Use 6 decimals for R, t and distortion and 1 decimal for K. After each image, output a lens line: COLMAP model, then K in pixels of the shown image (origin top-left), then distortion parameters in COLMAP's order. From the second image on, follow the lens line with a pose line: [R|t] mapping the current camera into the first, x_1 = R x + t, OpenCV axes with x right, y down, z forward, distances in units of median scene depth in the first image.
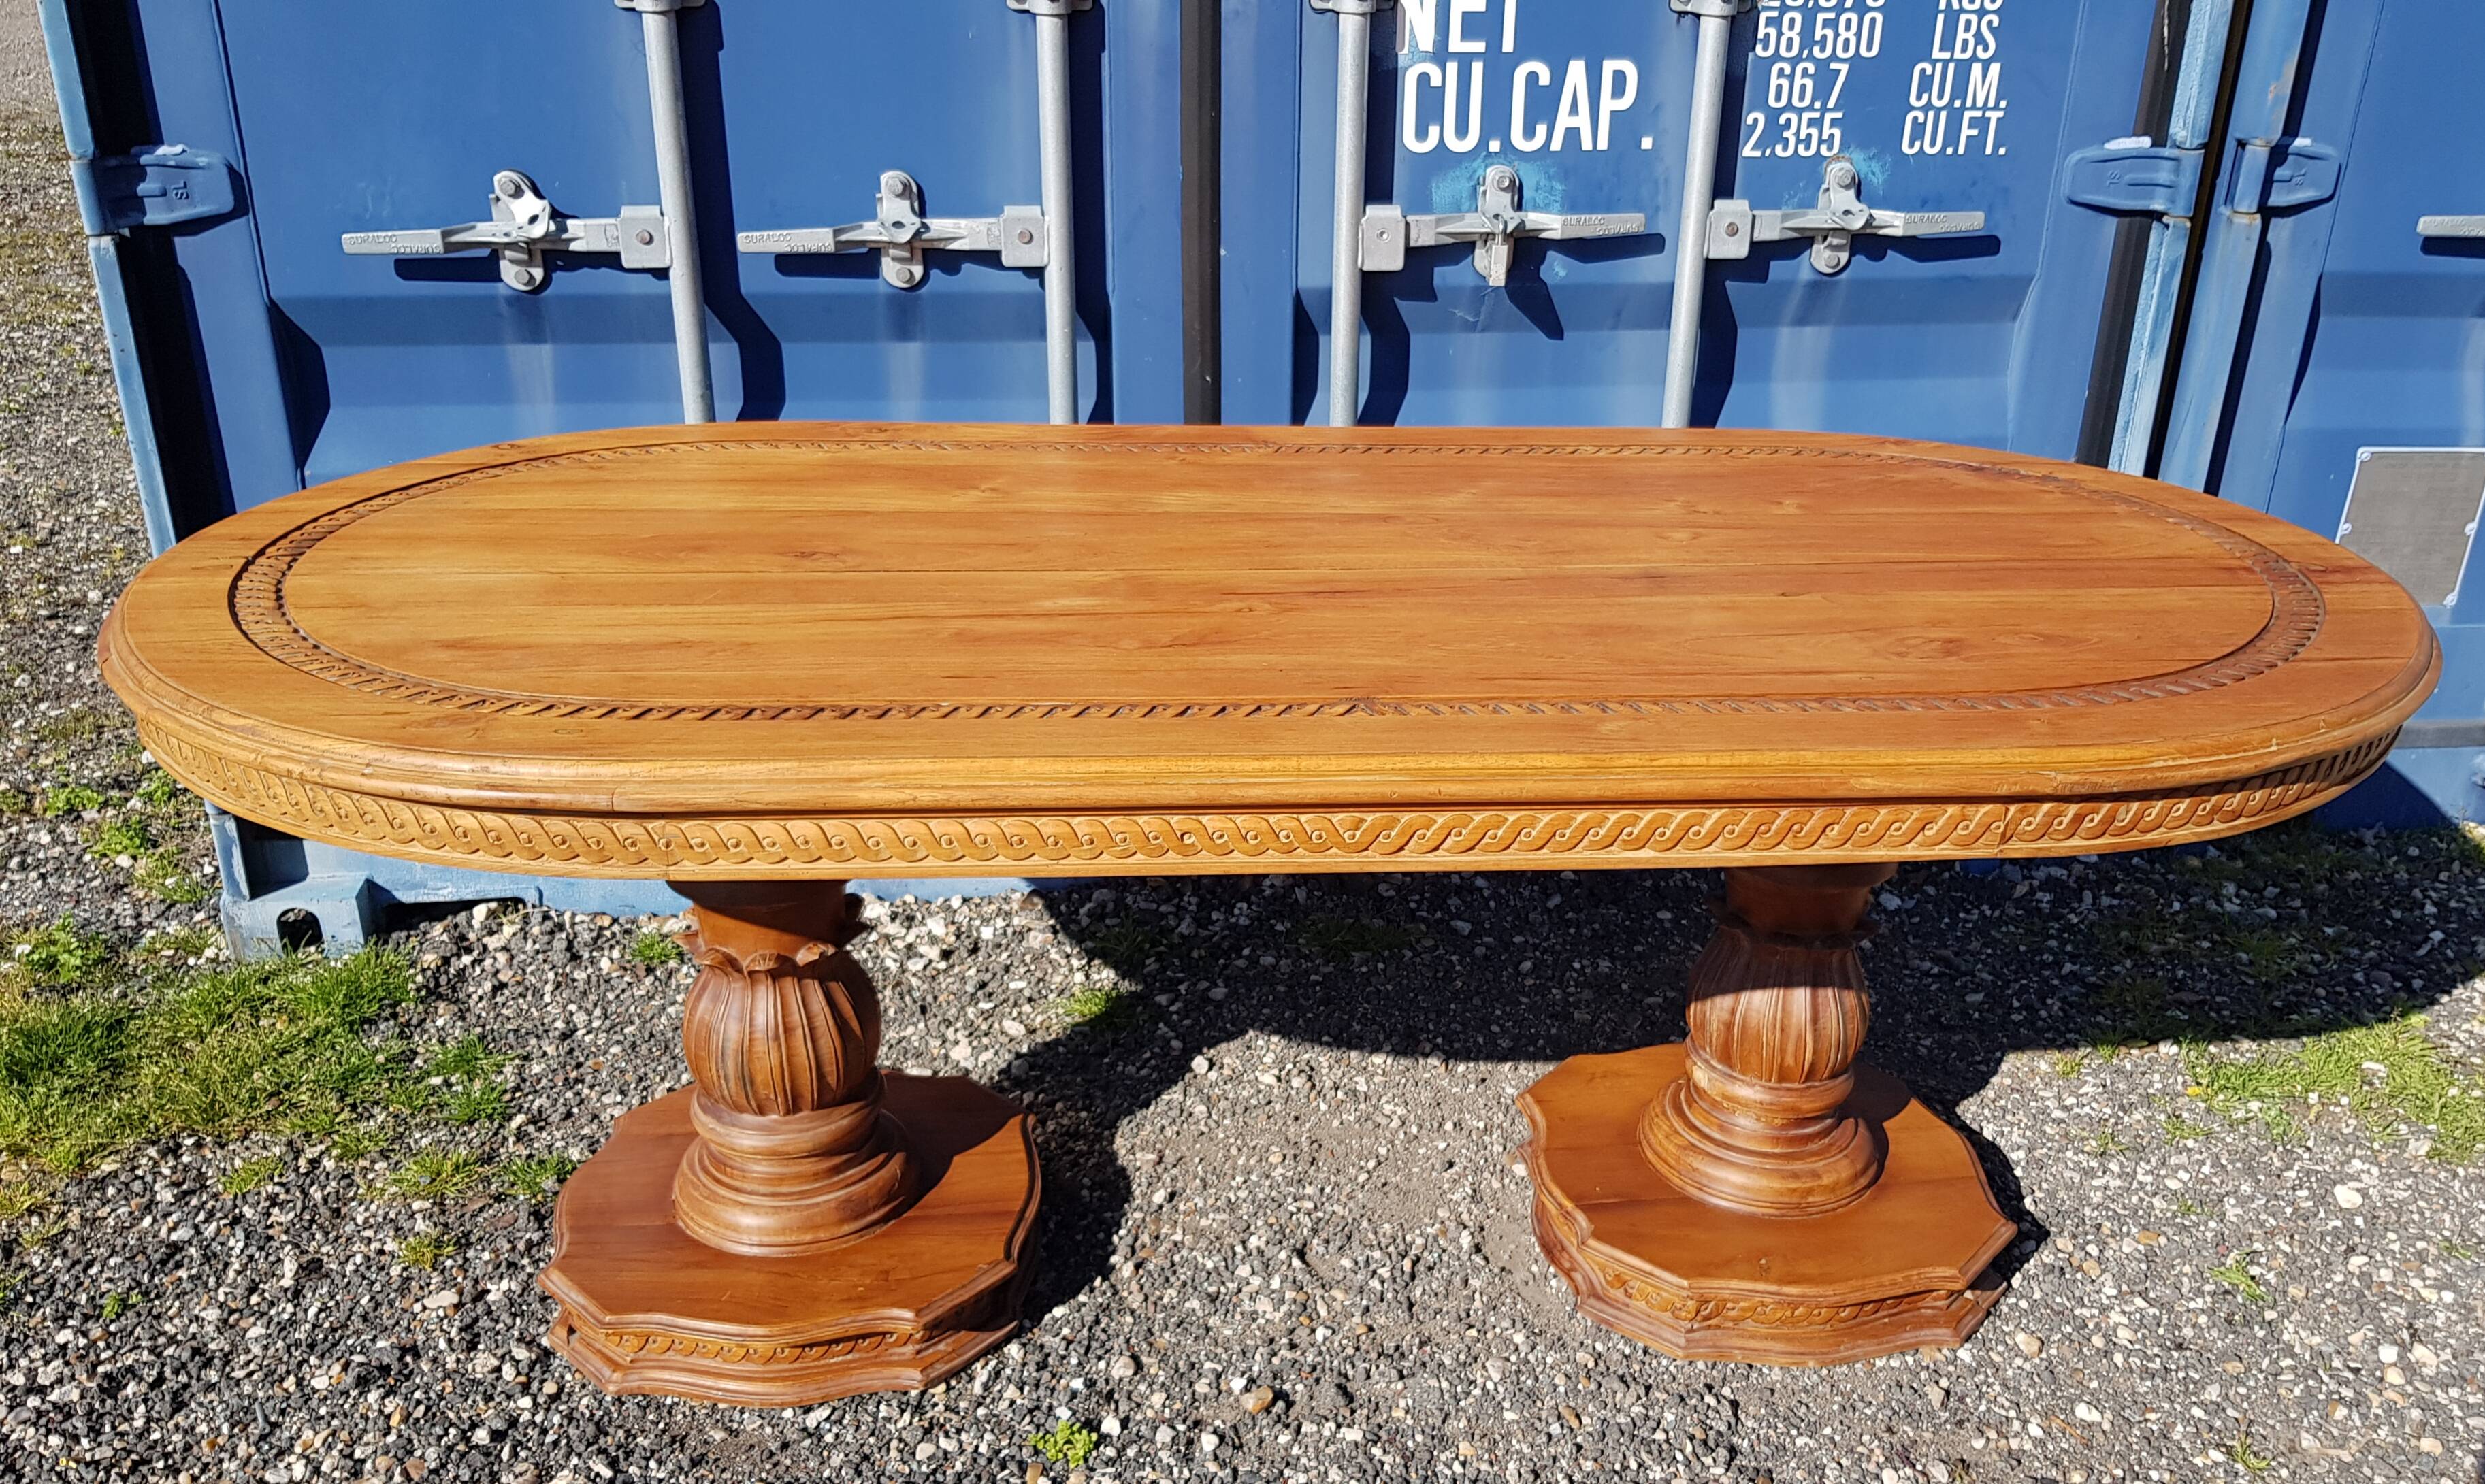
lens RADIAL K [[2108.8, 0, 1328.5], [0, 2108.8, 776.5], [0, 0, 1]] dist [0.110720, -0.231044]
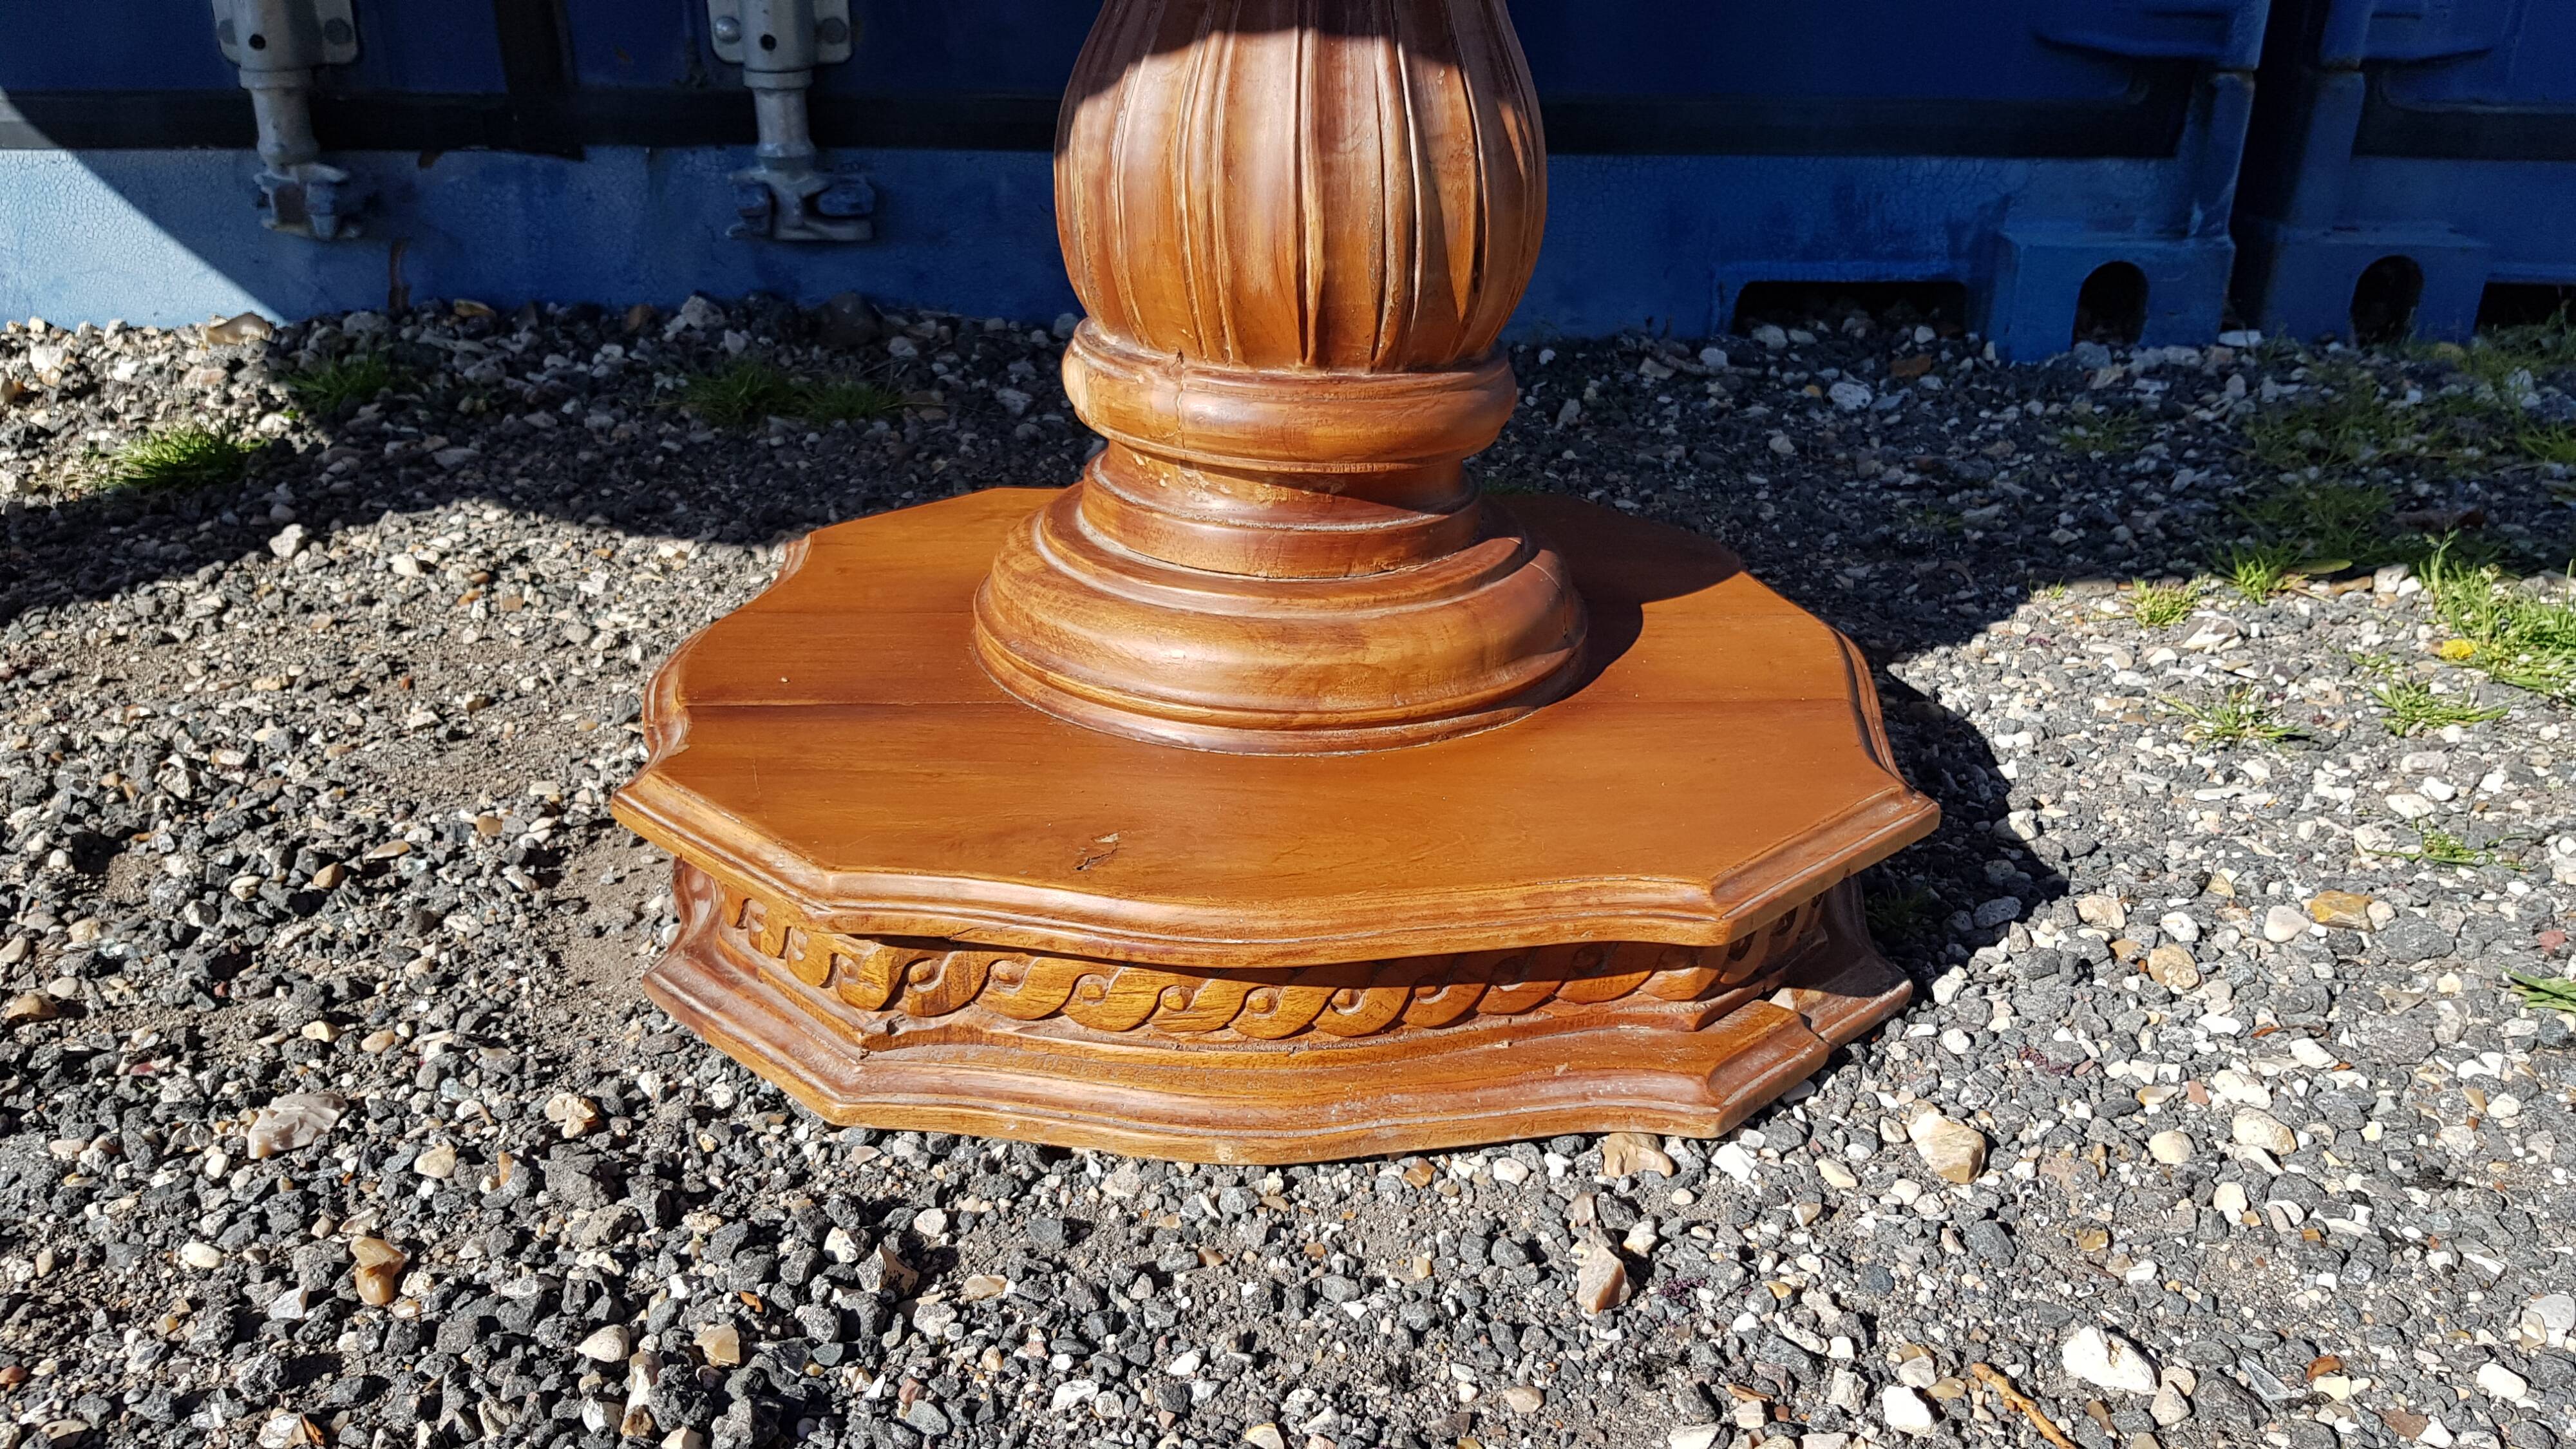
lens RADIAL K [[2017.1, 0, 1317.5], [0, 2017.1, 716.7], [0, 0, 1]] dist [0.080771, -0.165193]
pose [[0.994372, 0.034423, -0.100200, 0.229079], [-0.035479, 0.999332, -0.008780, 0.181372], [0.099831, 0.012286, 0.994929, 0.597455]]
